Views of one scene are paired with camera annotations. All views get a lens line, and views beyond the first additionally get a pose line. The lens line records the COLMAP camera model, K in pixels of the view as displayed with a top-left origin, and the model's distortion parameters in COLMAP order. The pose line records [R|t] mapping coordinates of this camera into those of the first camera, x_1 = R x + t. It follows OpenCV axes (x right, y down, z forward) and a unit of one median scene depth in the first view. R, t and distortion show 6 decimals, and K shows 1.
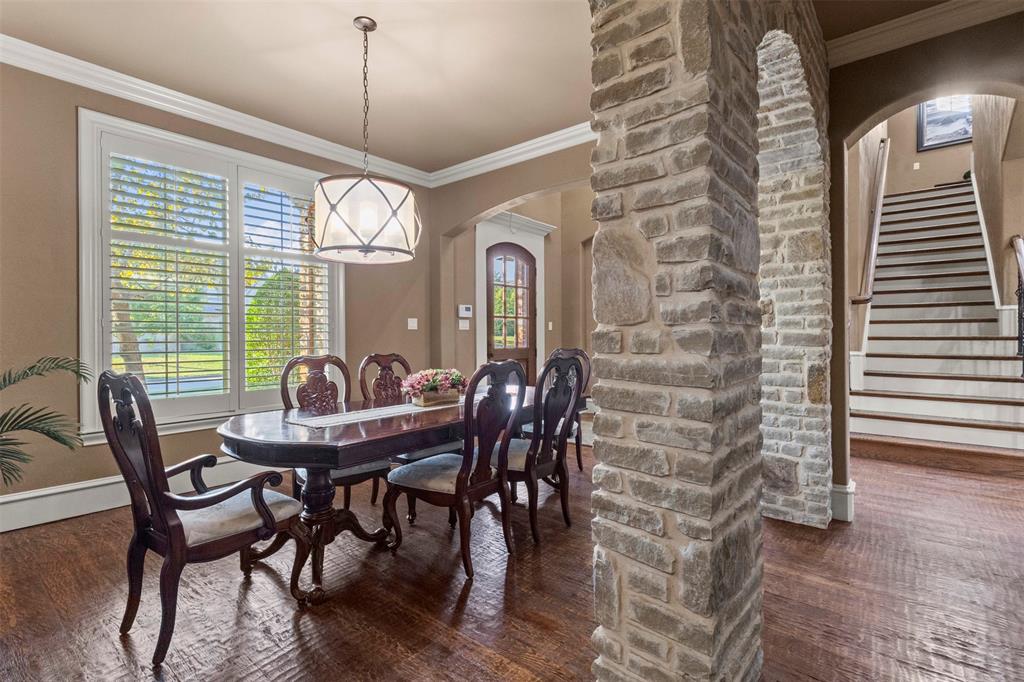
lens RADIAL K [[479.7, 0, 509.3], [0, 479.7, 332.8], [0, 0, 1]] dist [0.002482, 0.000102]
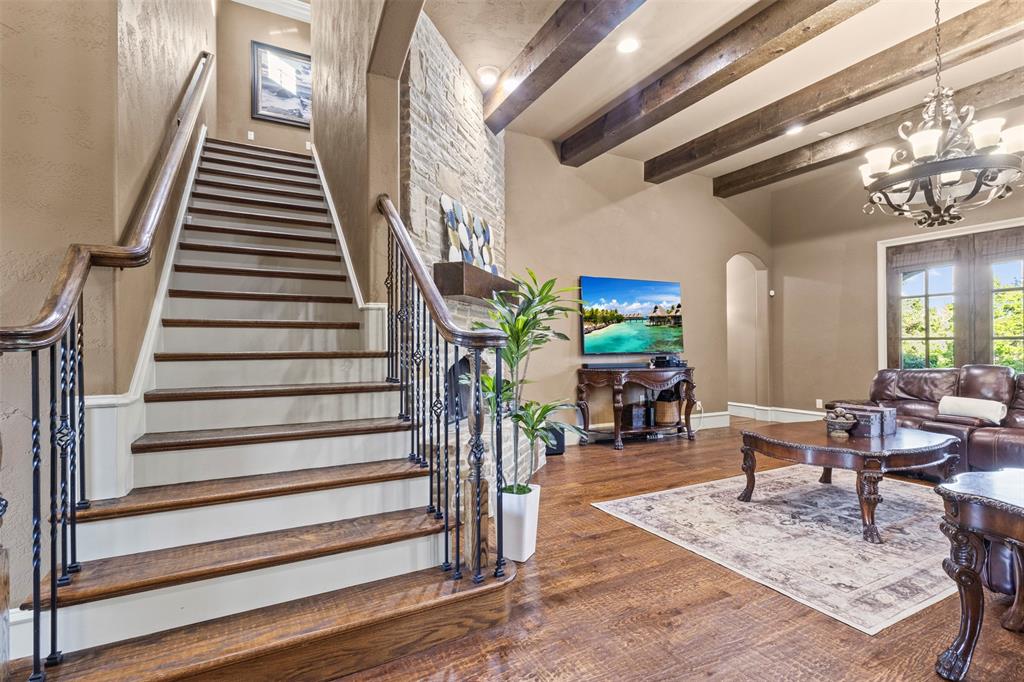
lens RADIAL K [[479.7, 0, 509.3], [0, 479.7, 332.8], [0, 0, 1]] dist [0.002482, 0.000102]
pose [[0.360181, 0.026324, 0.932511, 0.482861], [0.002318, 0.999573, -0.029113, 0.001864], [-0.932879, 0.012648, 0.359967, 0.572091]]
